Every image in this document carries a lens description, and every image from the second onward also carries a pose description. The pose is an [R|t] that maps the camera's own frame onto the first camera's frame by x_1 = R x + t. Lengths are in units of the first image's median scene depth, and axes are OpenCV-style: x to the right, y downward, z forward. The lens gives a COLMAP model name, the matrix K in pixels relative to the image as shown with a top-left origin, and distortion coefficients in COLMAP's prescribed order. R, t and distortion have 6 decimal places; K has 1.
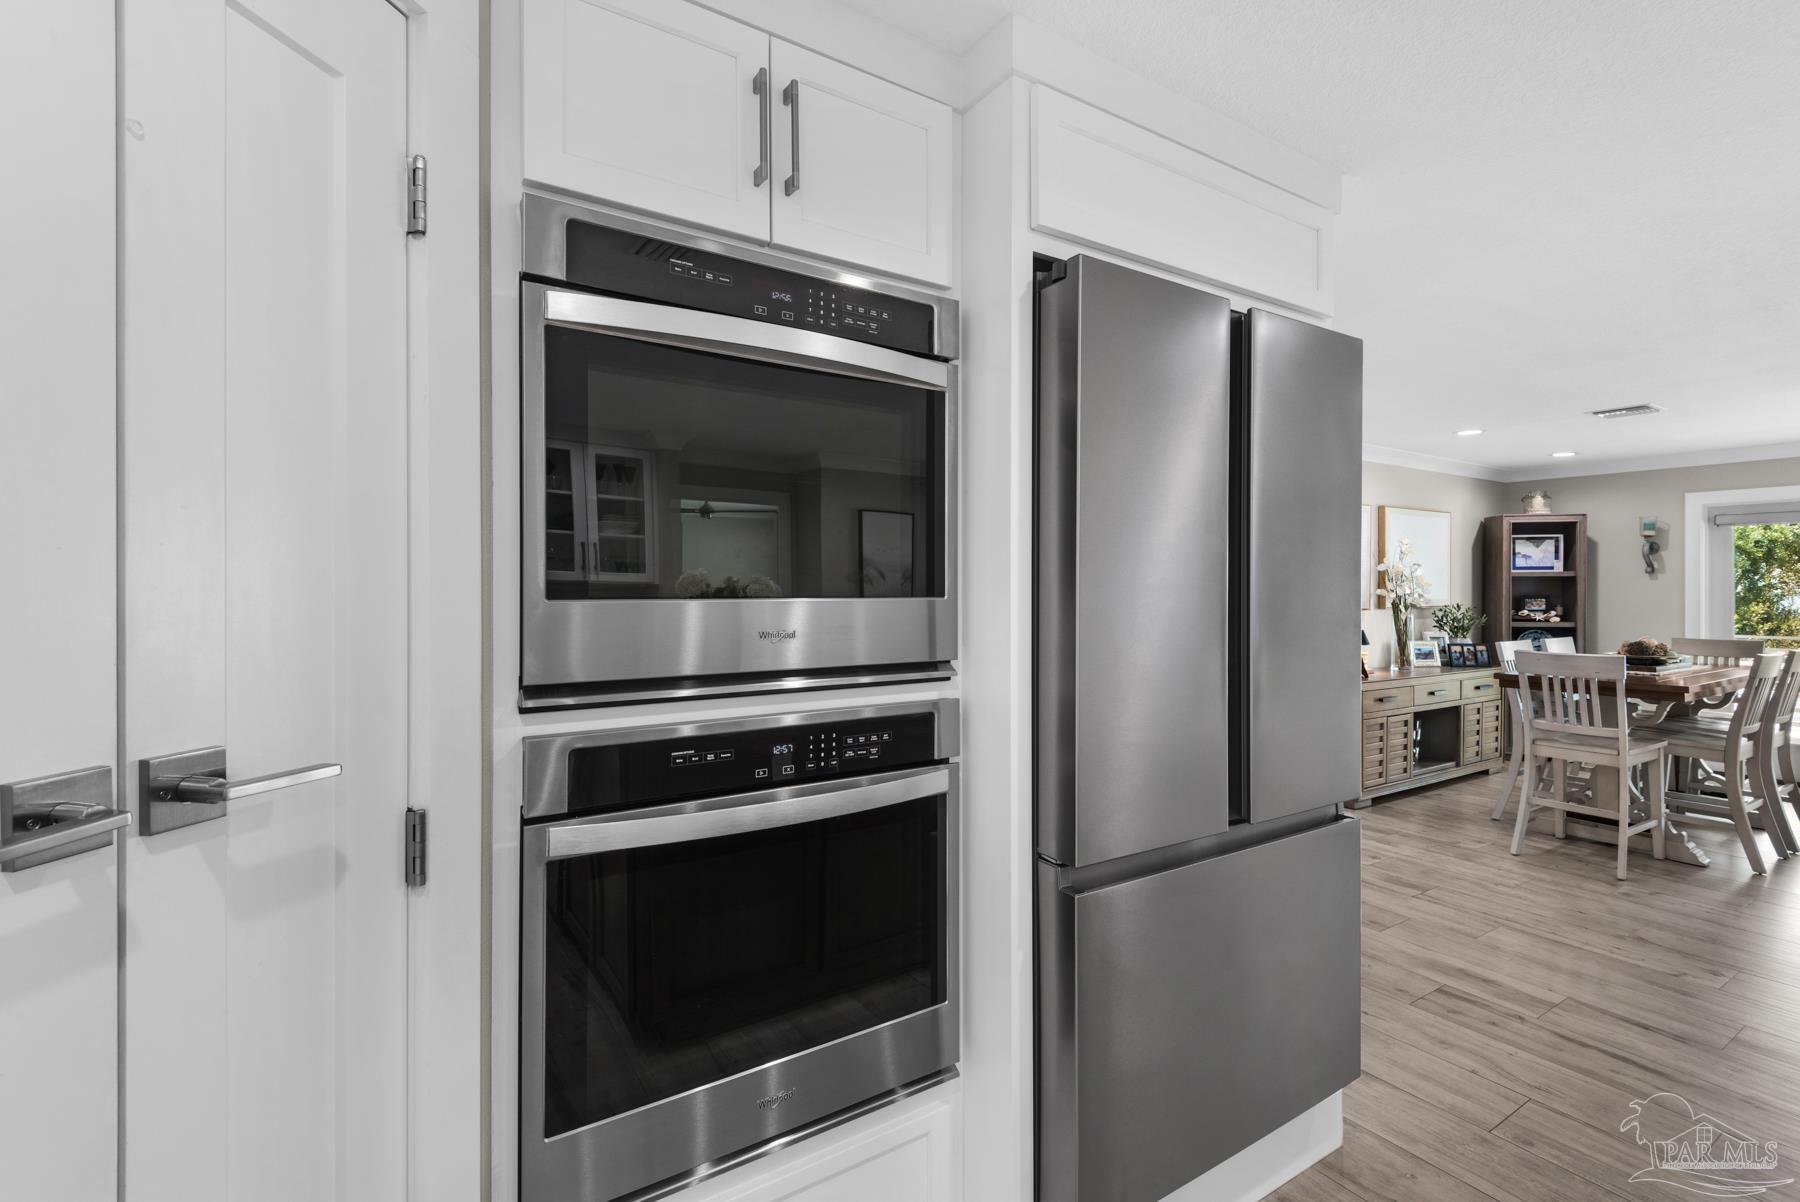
lens RADIAL K [[820.7, 0, 901.7], [0, 820.7, 587.7], [0, 0, 1]] dist [0.013642, -0.006437]
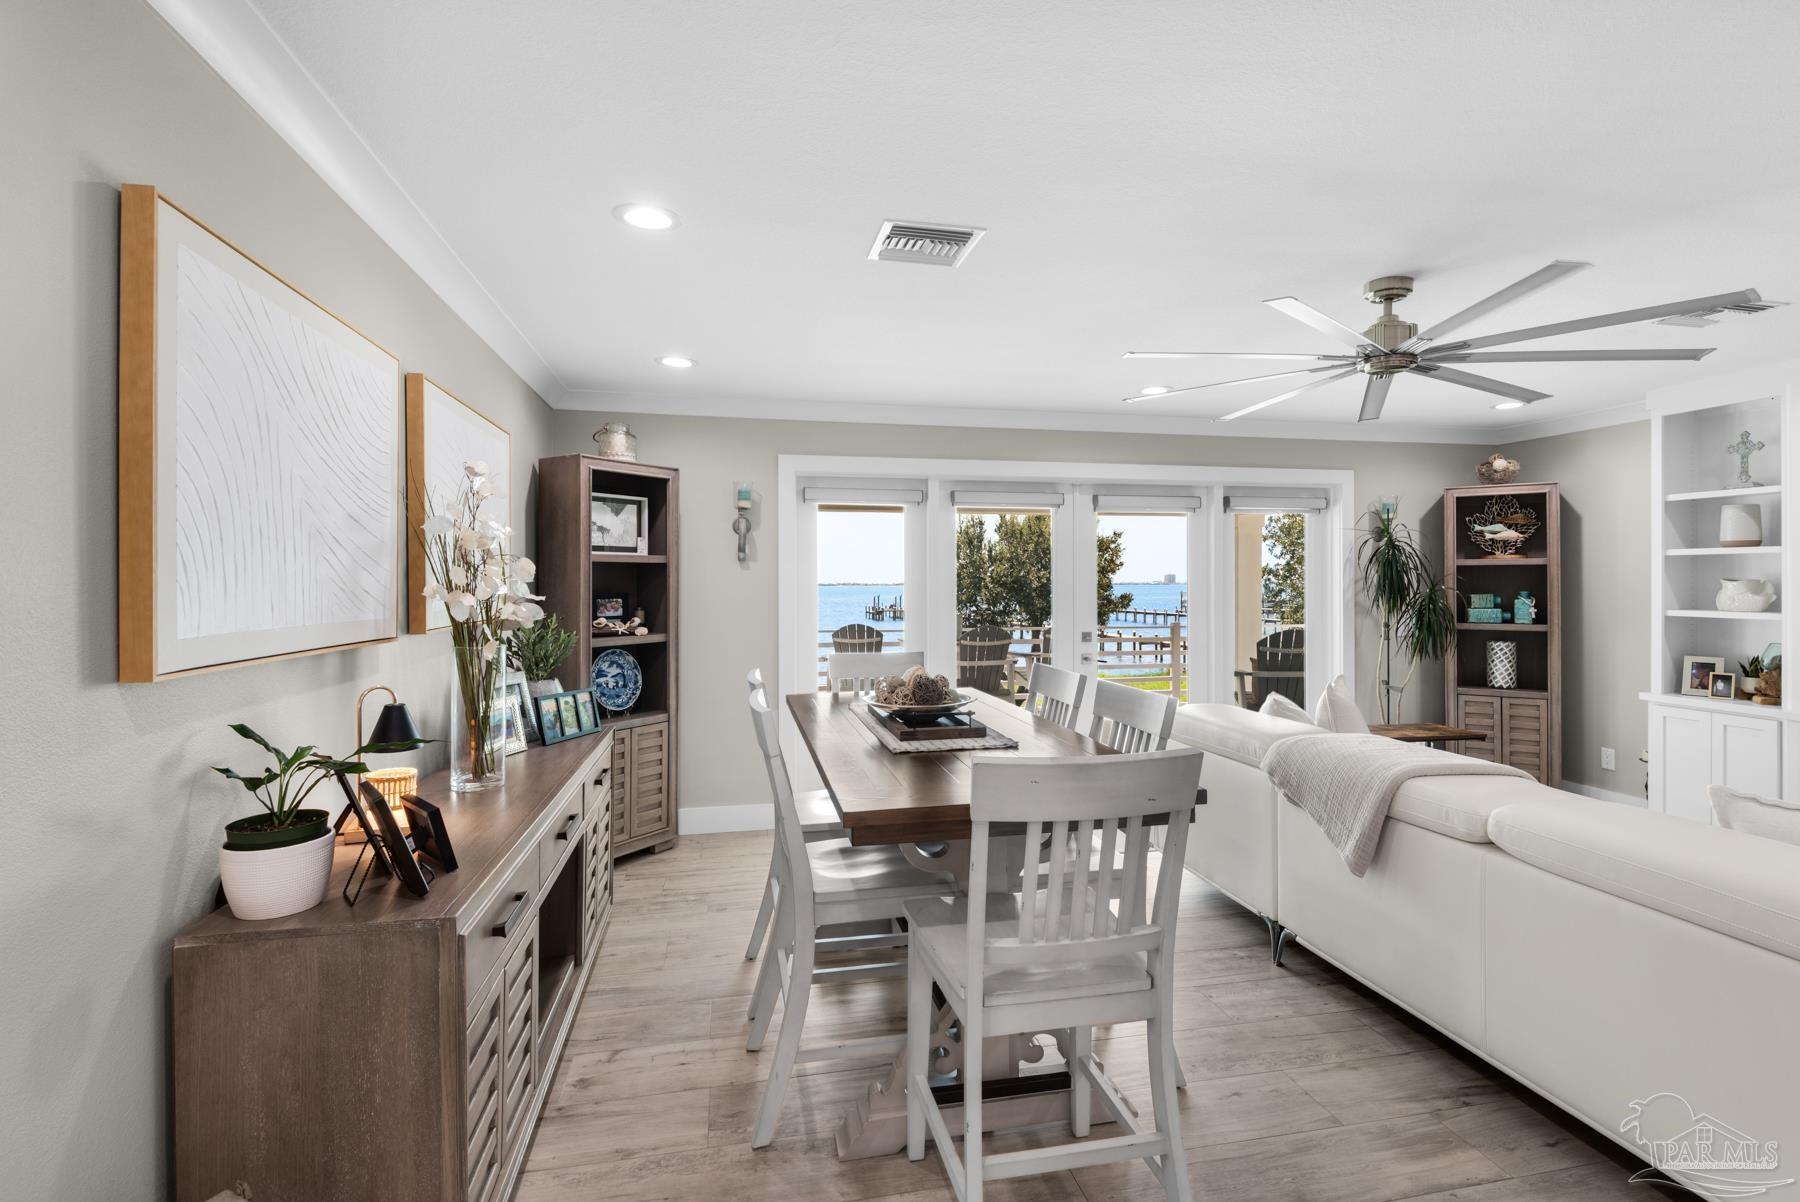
lens RADIAL K [[839.0, 0, 905.6], [0, 839.0, 584.5], [0, 0, 1]] dist [0.038615, -0.000032]
pose [[0.363988, -0.001381, 0.931403, 0.266325], [0.002359, 0.999997, 0.000560, 0.003003], [-0.931401, 0.001994, 0.363990, 0.578576]]
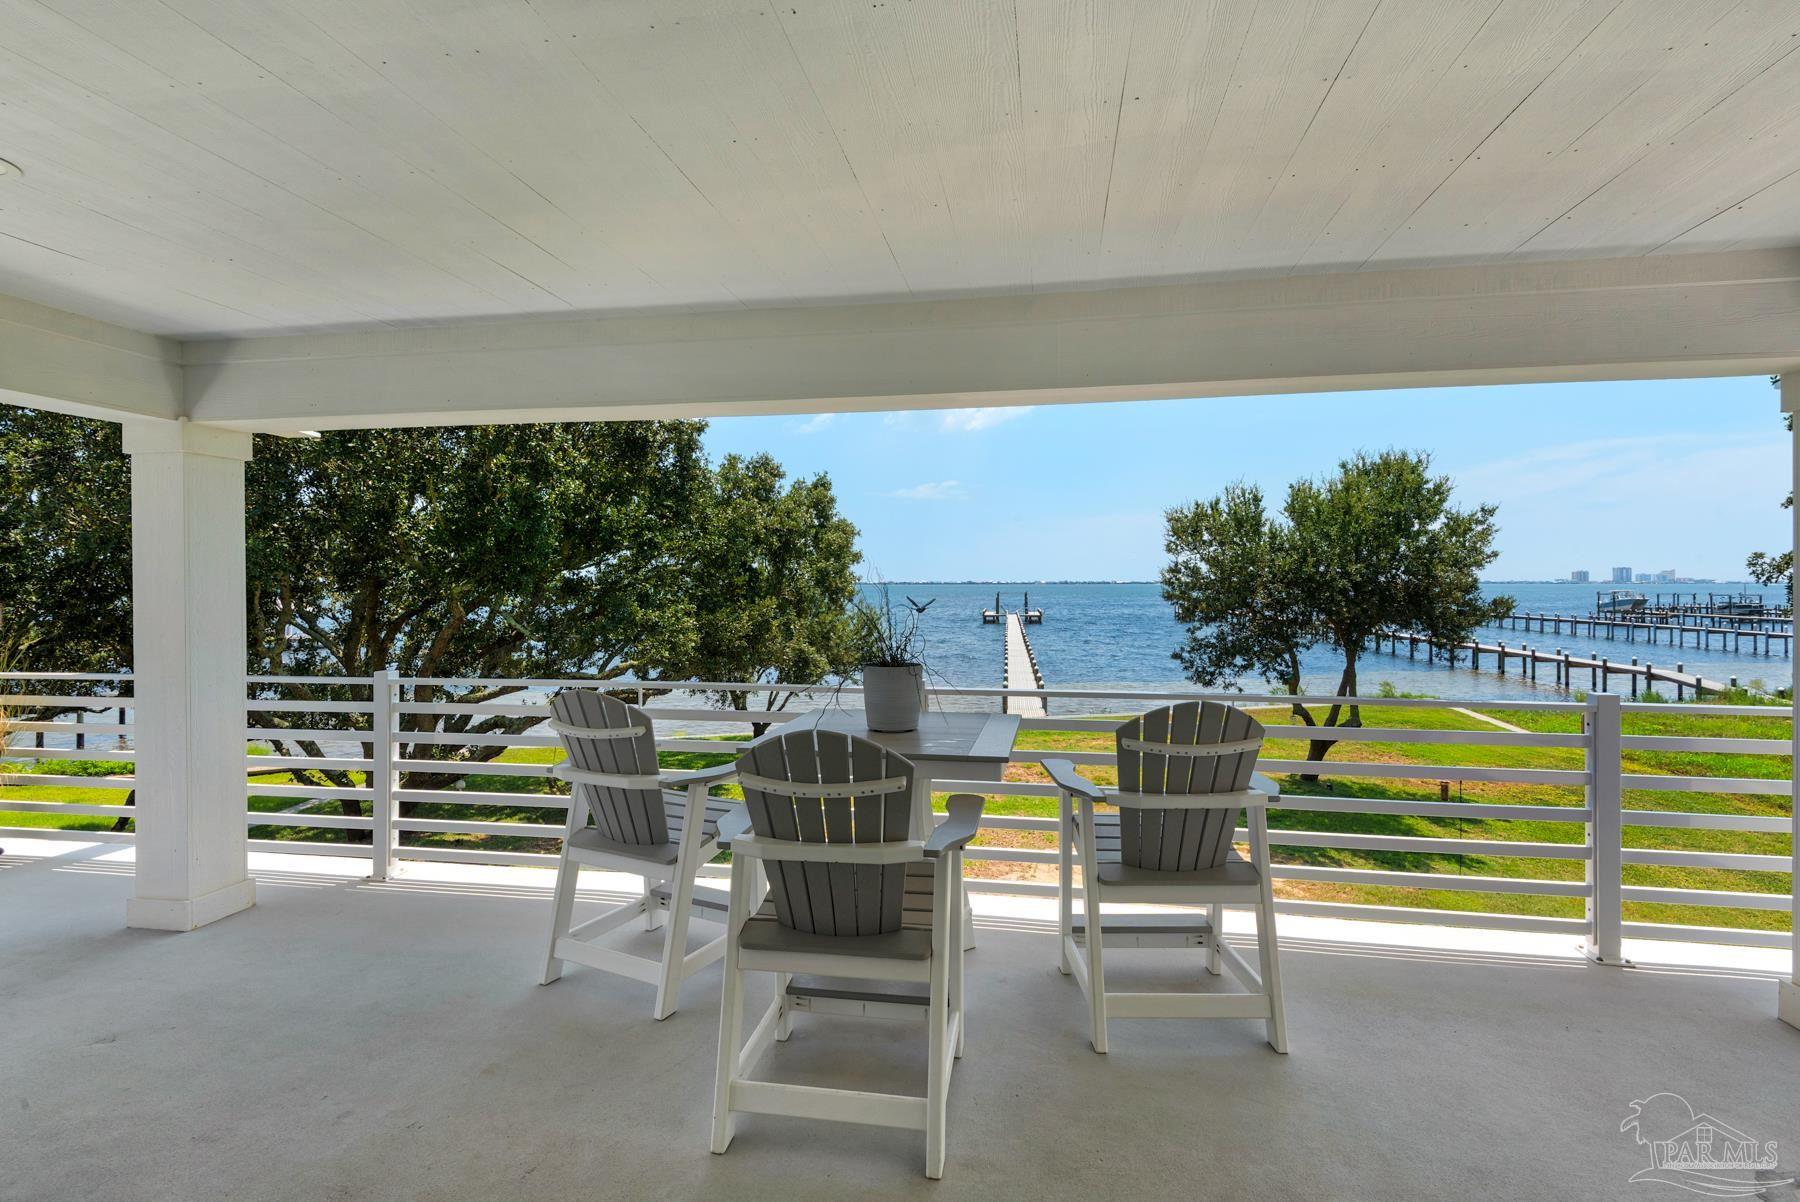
lens RADIAL K [[820.7, 0, 909.5], [0, 820.7, 596.7], [0, 0, 1]] dist [0.013642, -0.006437]
pose [[0.682492, -0.014888, 0.730741, 1.092162], [0.004756, 0.999862, 0.015929, -0.002701], [-0.730877, -0.007396, 0.682469, 0.637333]]
